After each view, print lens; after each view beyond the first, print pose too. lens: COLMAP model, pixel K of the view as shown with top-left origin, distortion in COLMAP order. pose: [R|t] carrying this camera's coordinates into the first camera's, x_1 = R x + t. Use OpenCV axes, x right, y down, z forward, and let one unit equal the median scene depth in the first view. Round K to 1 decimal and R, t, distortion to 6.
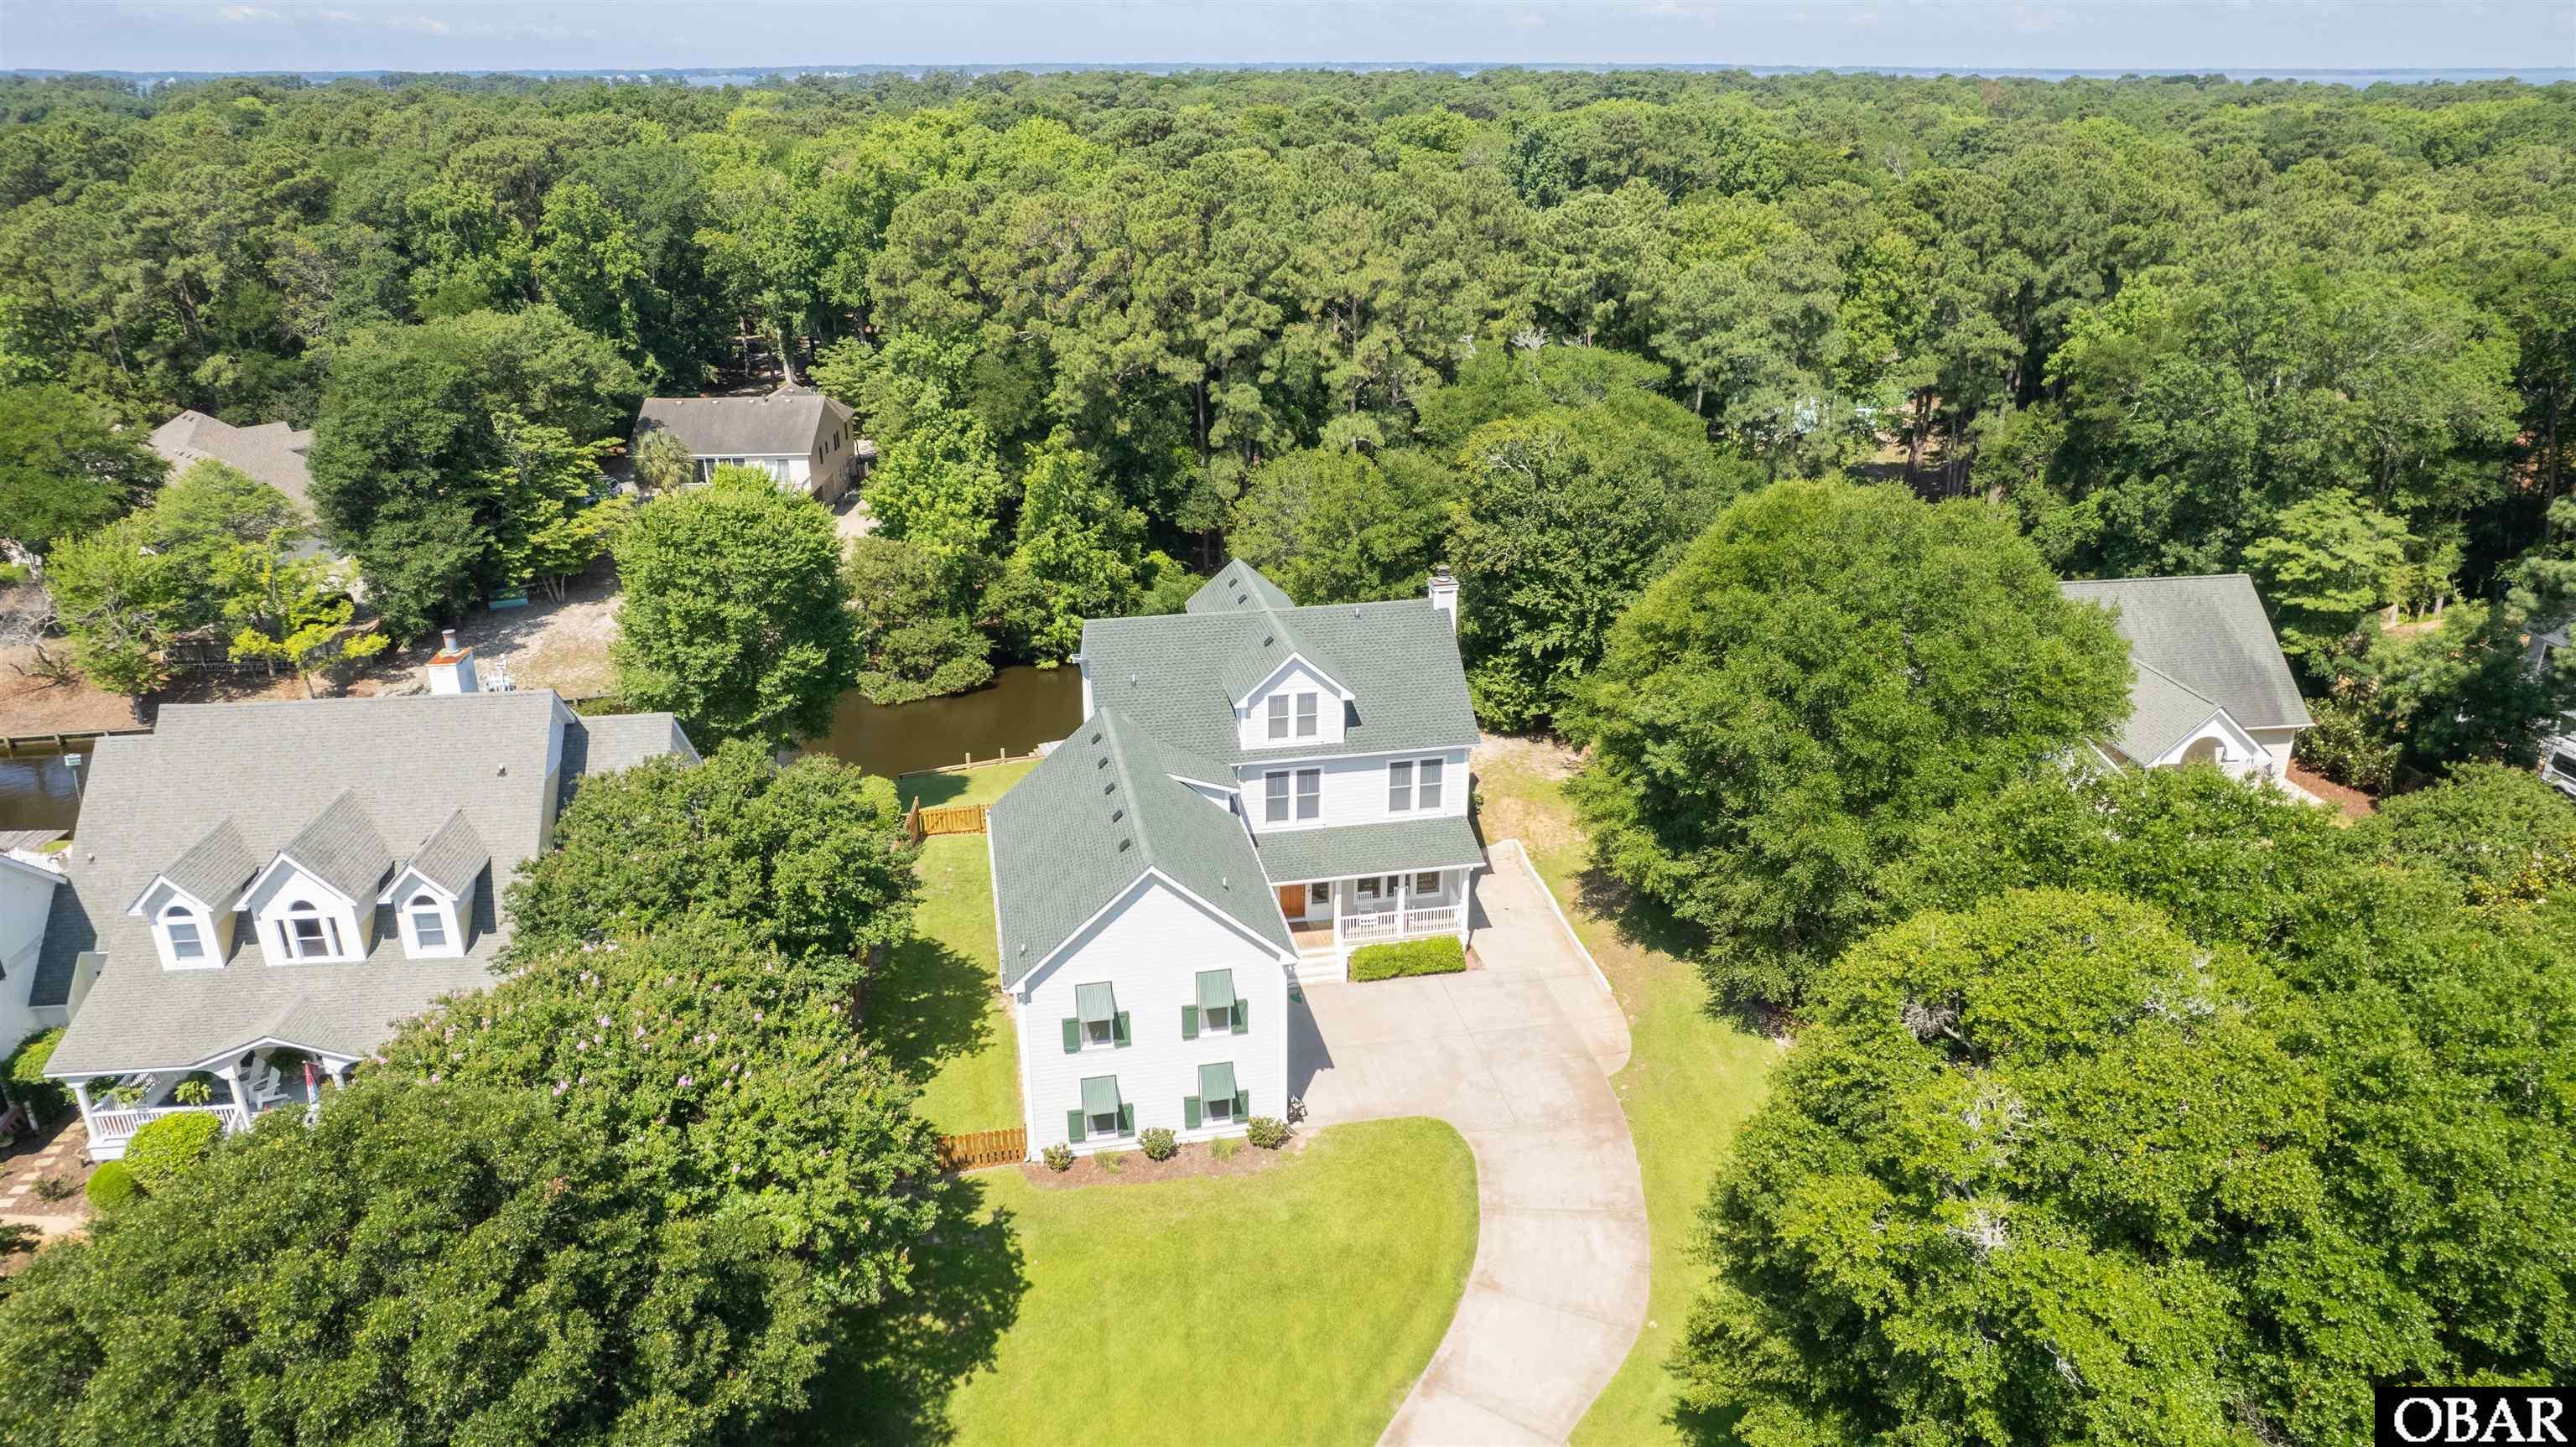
lens RADIAL K [[1658.1, 0, 1285.4], [0, 1658.1, 736.8], [0, 0, 1]] dist [-0.069331, 0.057040]
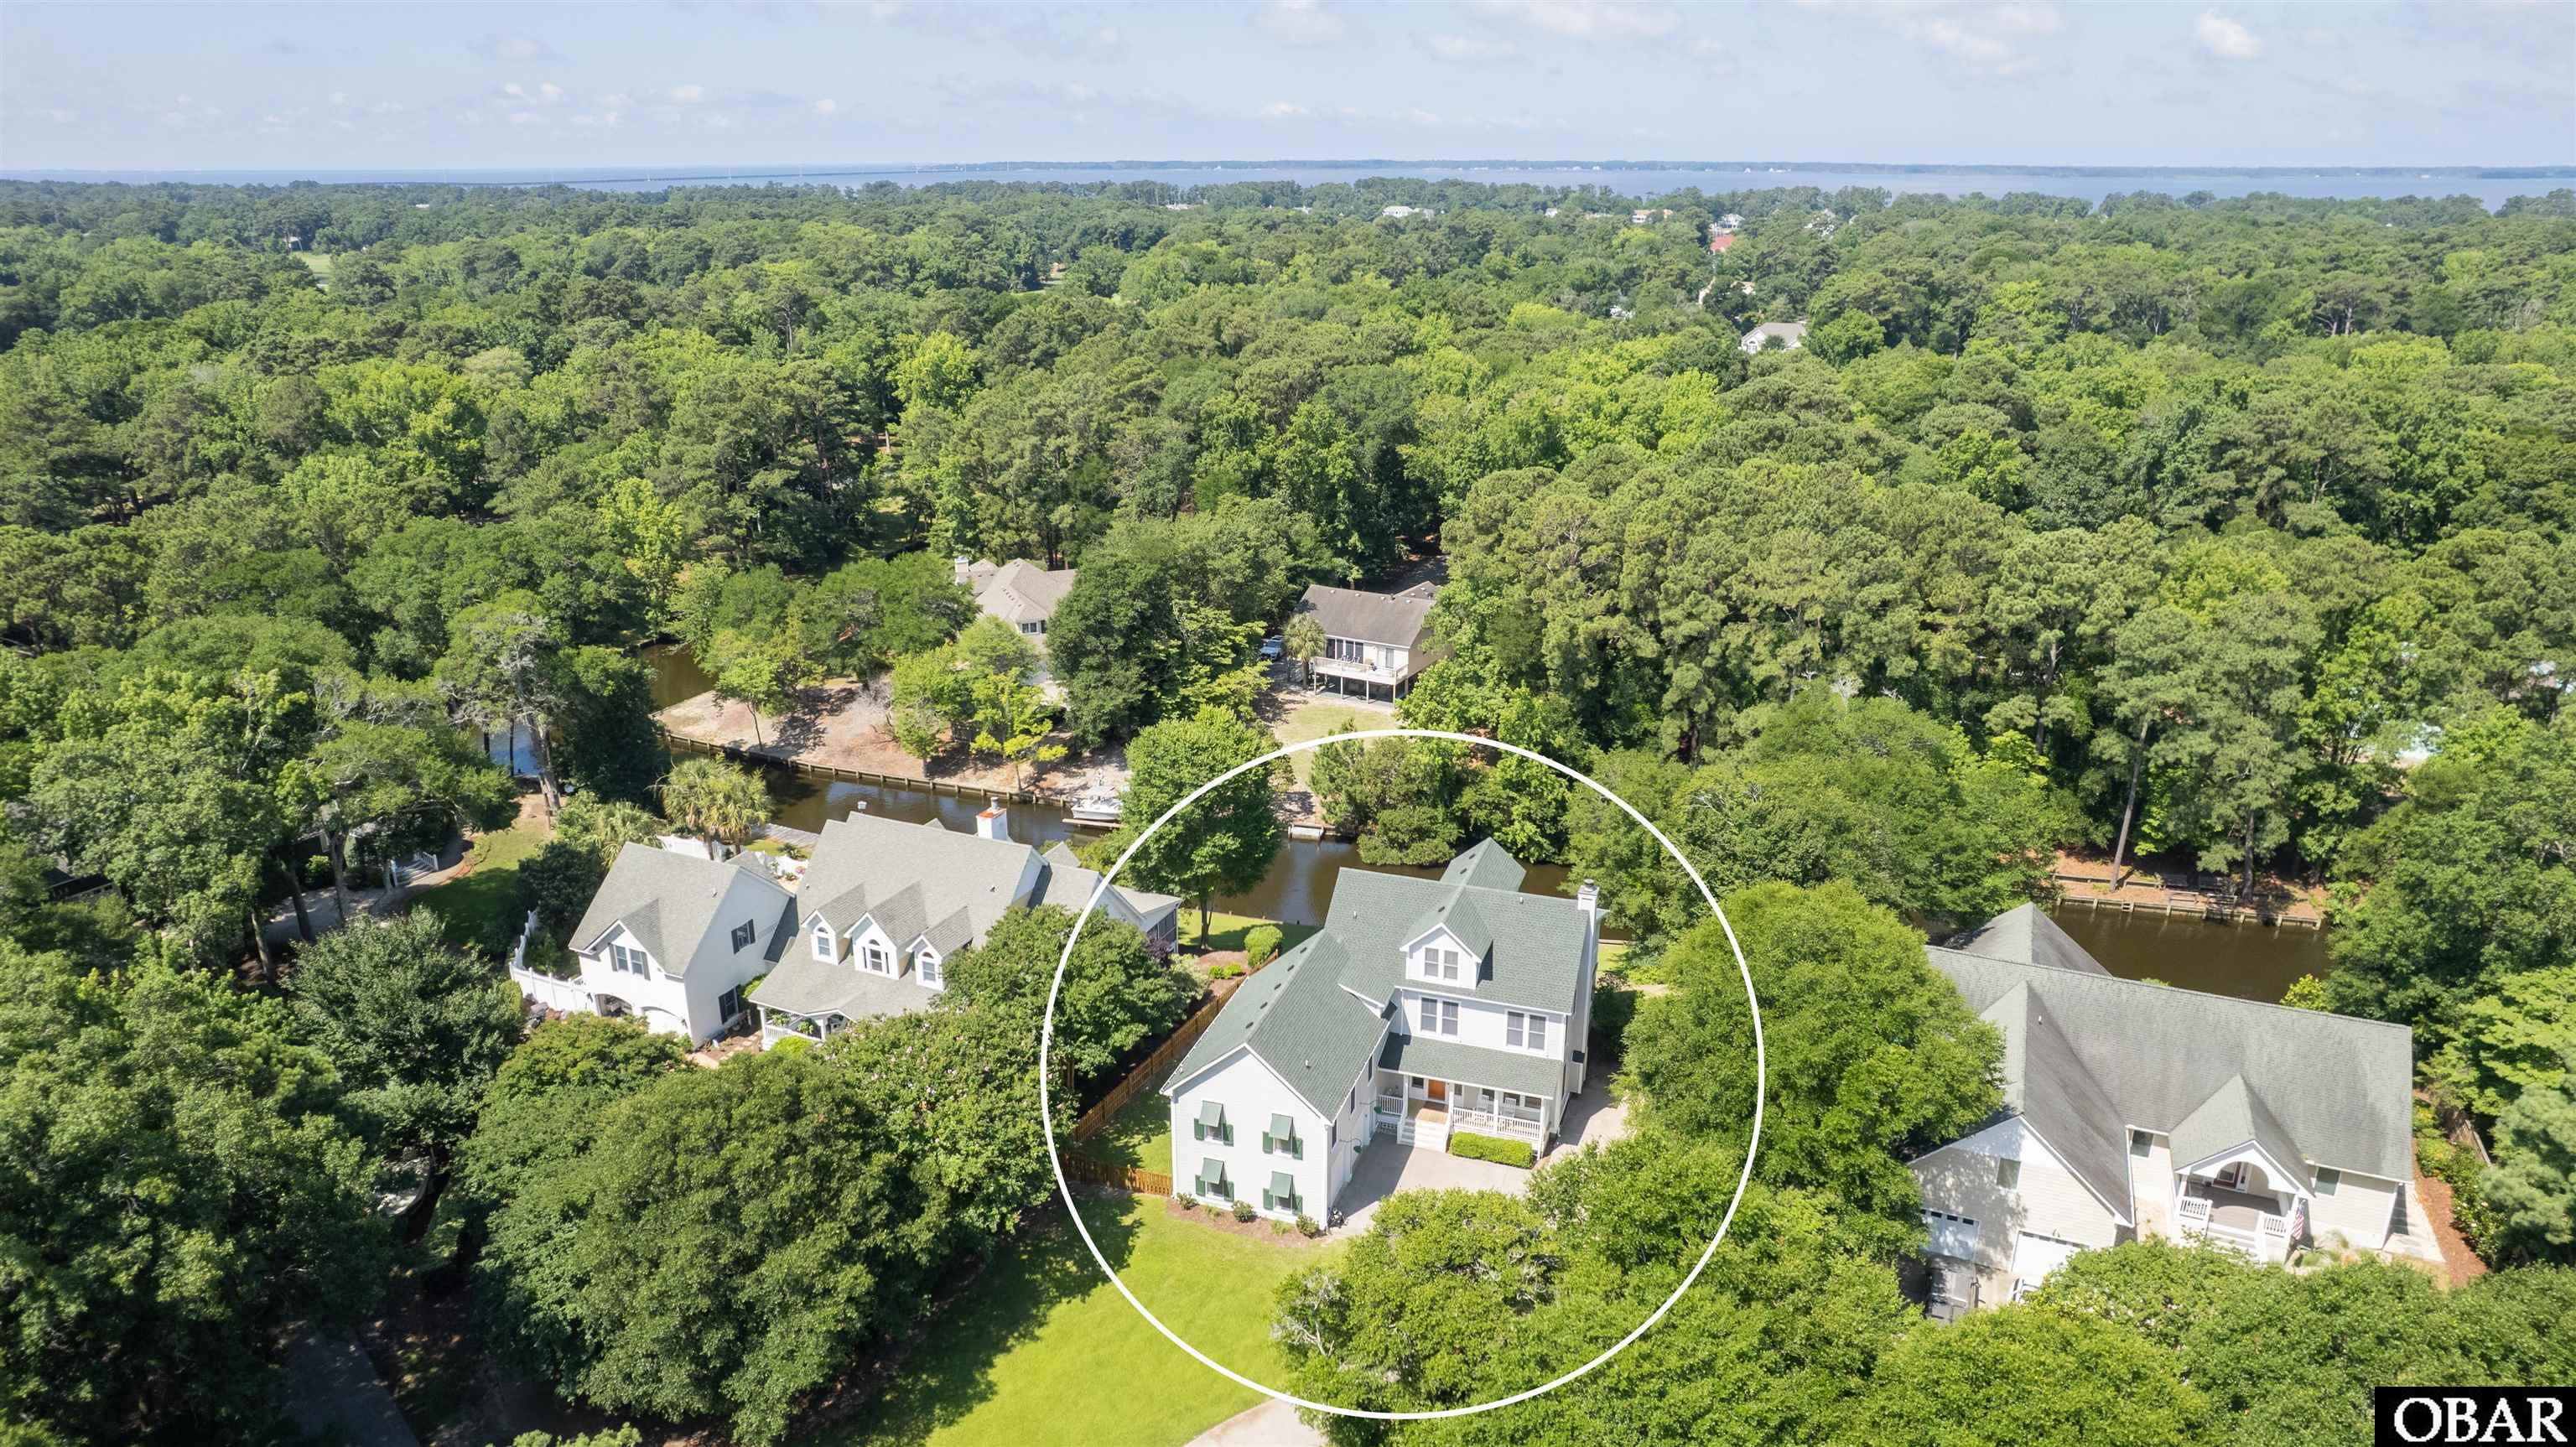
lens RADIAL K [[1658.1, 0, 1285.2], [0, 1658.1, 751.1], [0, 0, 1]] dist [-0.069331, 0.057040]
pose [[0.862394, 0.173660, -0.475520, 0.532516], [-0.193594, 0.981056, 0.007183, -0.175688], [0.467759, 0.085863, 0.879675, -0.356431]]
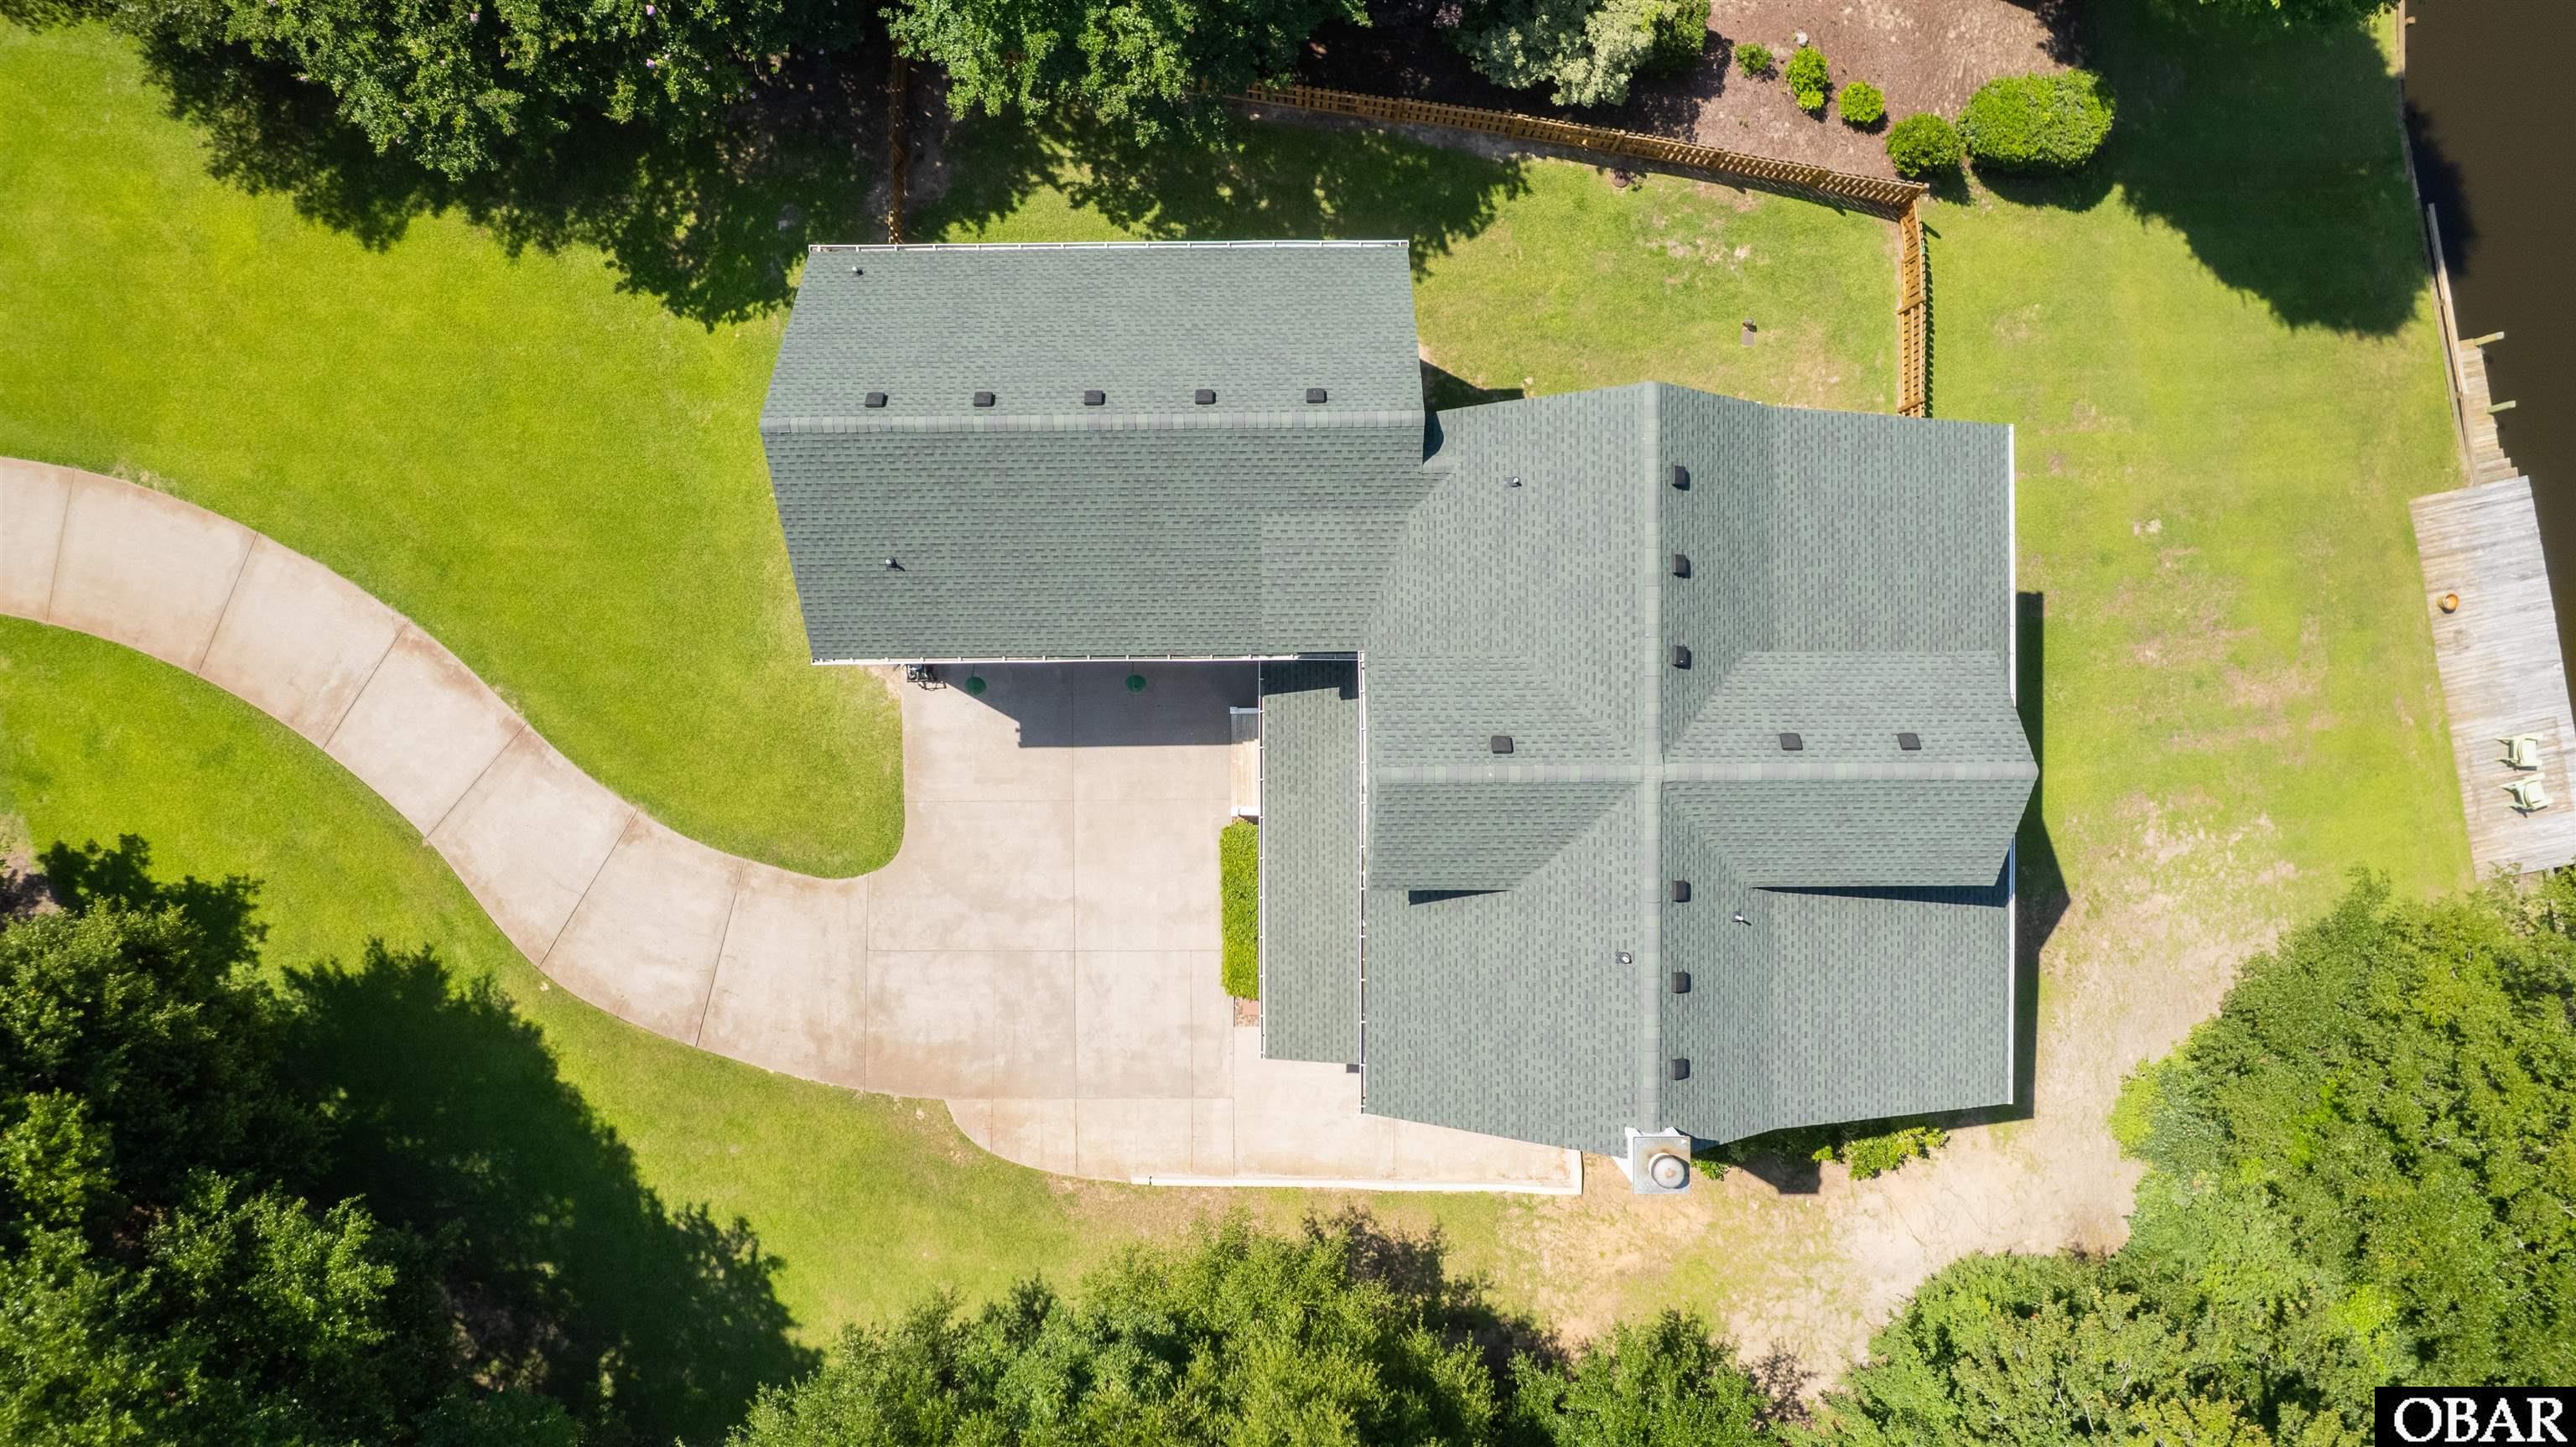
lens RADIAL K [[1658.1, 0, 1278.8], [0, 1658.1, 725.9], [0, 0, 1]] dist [-0.069331, 0.057040]
pose [[-0.195949, 0.980444, 0.018271, -0.014851], [-0.367377, -0.090673, 0.925642, -0.480820], [0.909197, 0.174666, 0.377959, 0.743506]]
